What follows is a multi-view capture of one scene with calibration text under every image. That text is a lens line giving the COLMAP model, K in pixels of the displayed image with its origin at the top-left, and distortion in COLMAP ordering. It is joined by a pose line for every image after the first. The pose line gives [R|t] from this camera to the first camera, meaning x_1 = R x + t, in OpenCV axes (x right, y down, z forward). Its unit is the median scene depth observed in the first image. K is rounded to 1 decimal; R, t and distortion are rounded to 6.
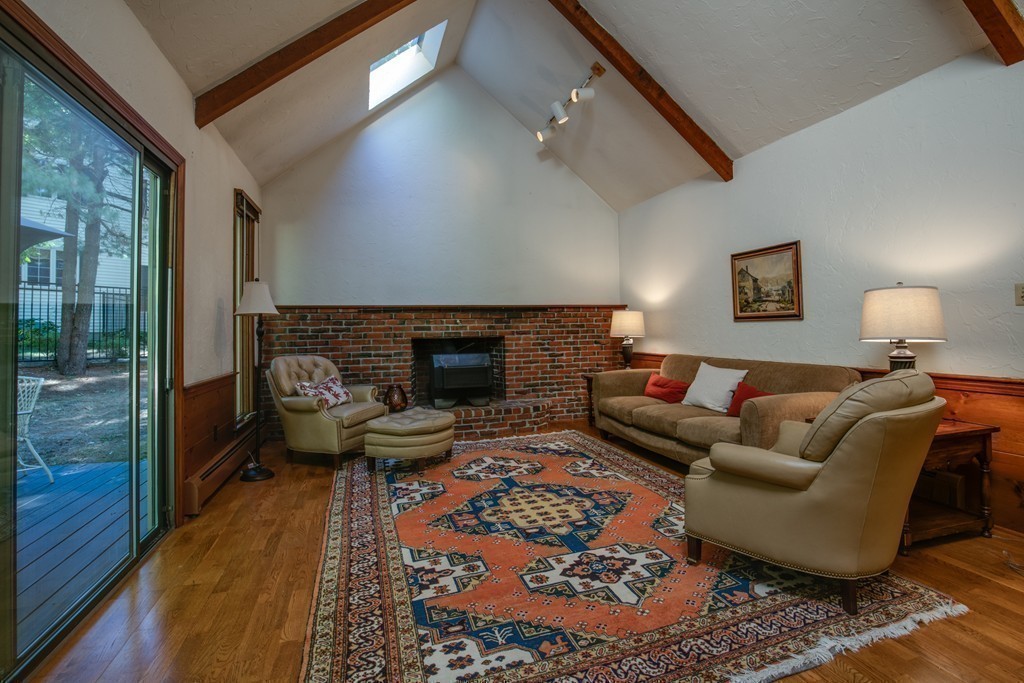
lens RADIAL K [[474.6, 0, 514.3], [0, 474.6, 321.0], [0, 0, 1]] dist [-0.034863, 0.004517]
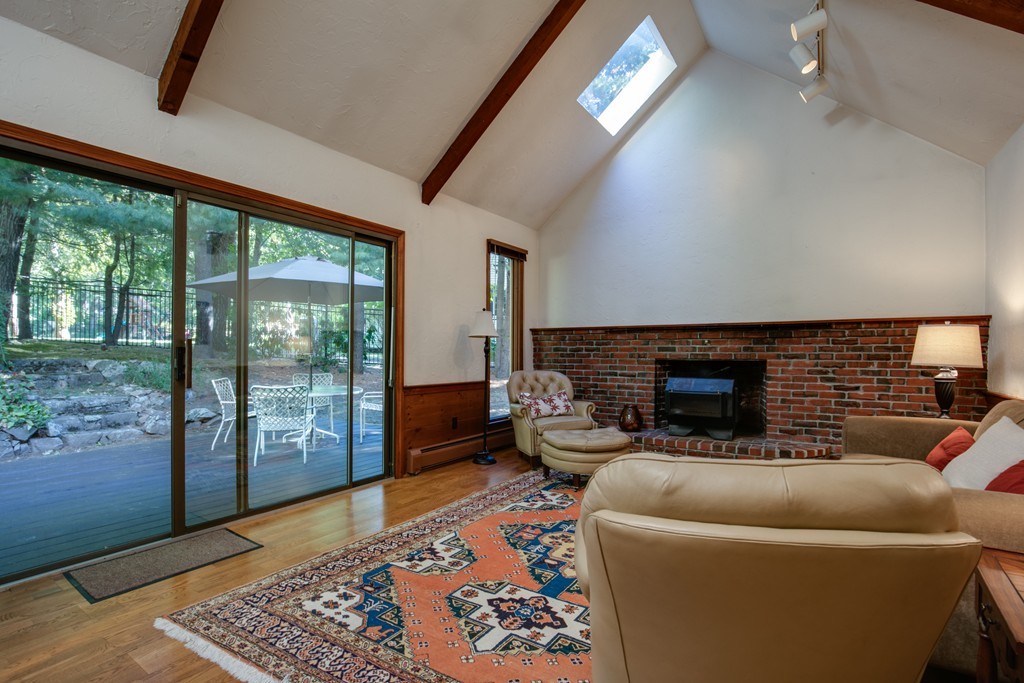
lens RADIAL K [[474.6, 0, 520.7], [0, 474.6, 356.2], [0, 0, 1]] dist [-0.034863, 0.004517]
pose [[0.633503, 0.024471, -0.773353, 0.498144], [0.001161, 0.999469, 0.032576, -0.001885], [0.773739, -0.021535, 0.633138, 0.244210]]
